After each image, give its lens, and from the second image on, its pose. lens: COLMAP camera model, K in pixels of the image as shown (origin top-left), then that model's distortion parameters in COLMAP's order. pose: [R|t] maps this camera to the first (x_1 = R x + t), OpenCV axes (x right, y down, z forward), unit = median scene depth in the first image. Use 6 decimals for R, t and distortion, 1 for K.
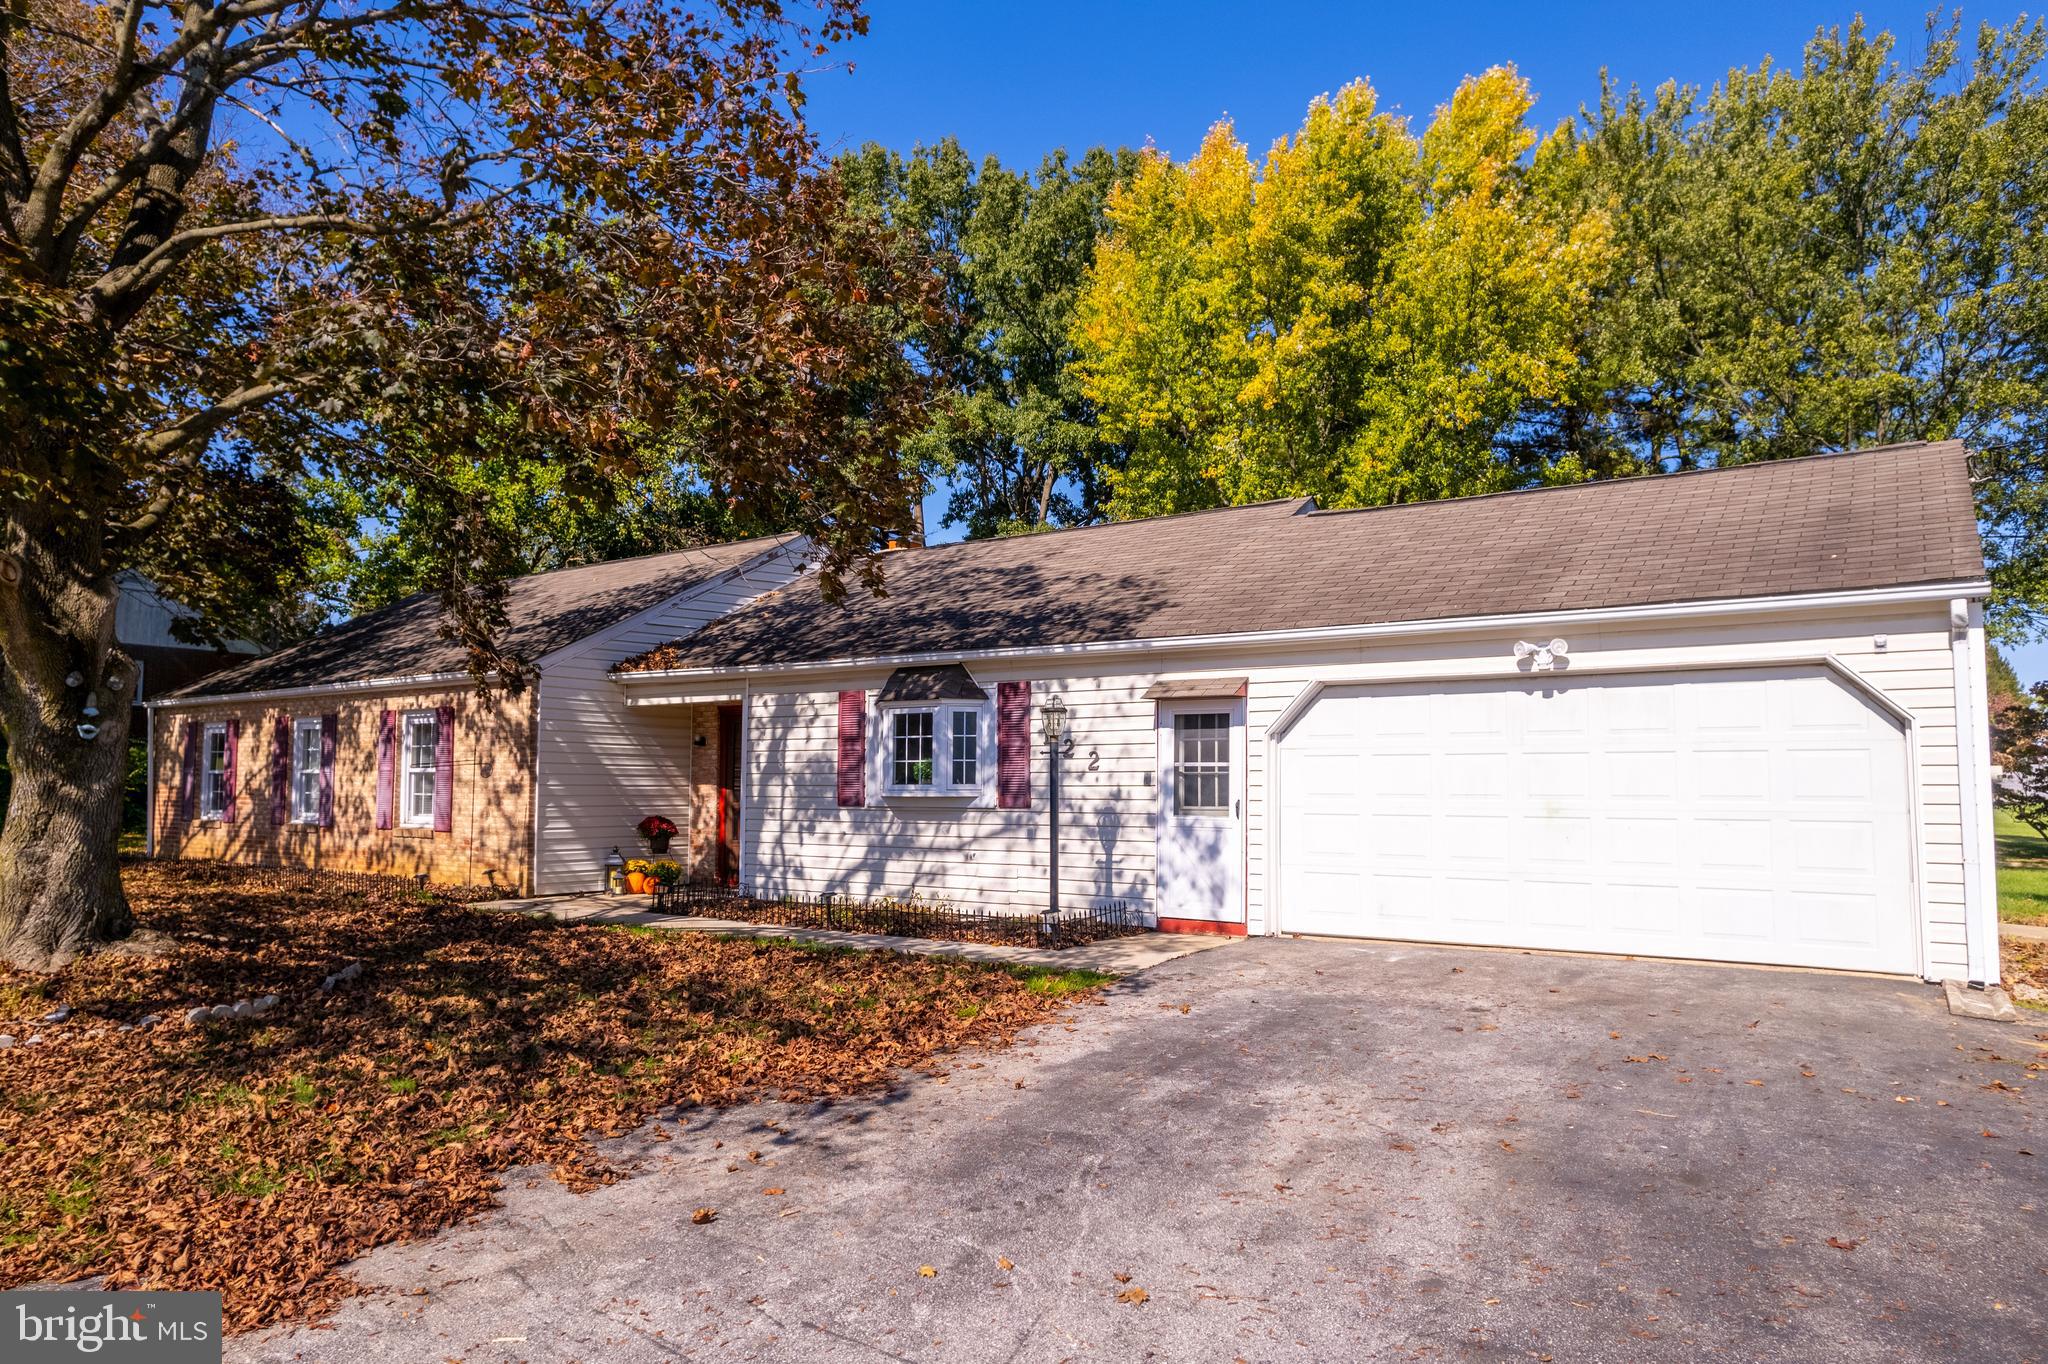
lens RADIAL K [[1322.1, 0, 1024.0], [0, 1322.1, 682.0], [0, 0, 1]] dist [0.070943, -0.000628]
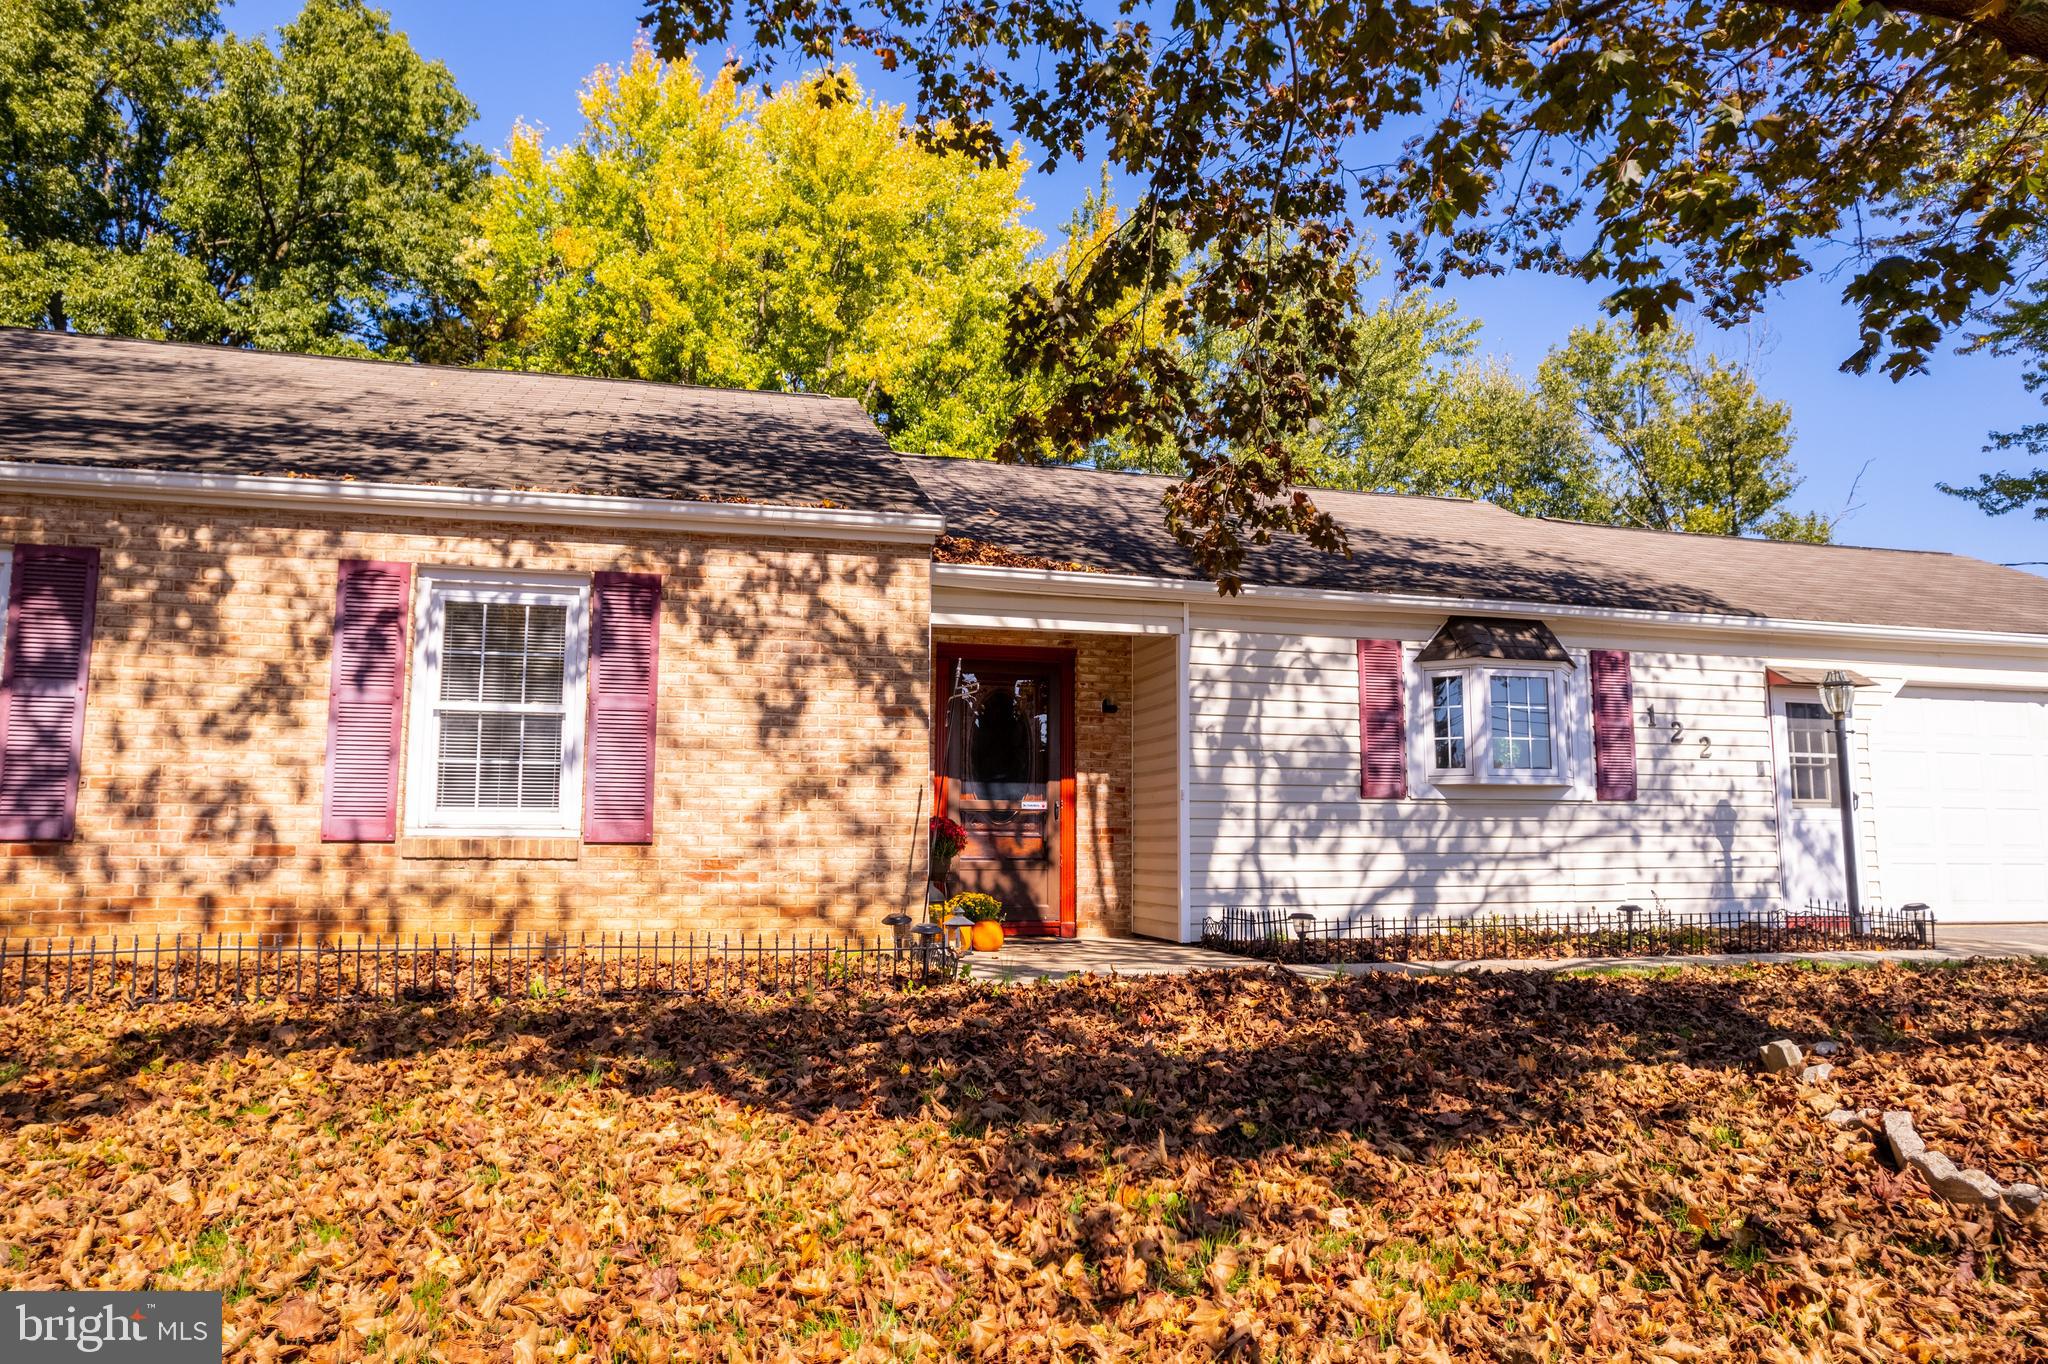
lens RADIAL K [[1322.1, 0, 1024.0], [0, 1322.1, 682.0], [0, 0, 1]] dist [0.070943, -0.000628]
pose [[0.613409, 0.087261, 0.784930, -0.826903], [-0.062051, 0.996130, -0.062249, 0.088032], [-0.787324, -0.010522, 0.616449, 0.719219]]
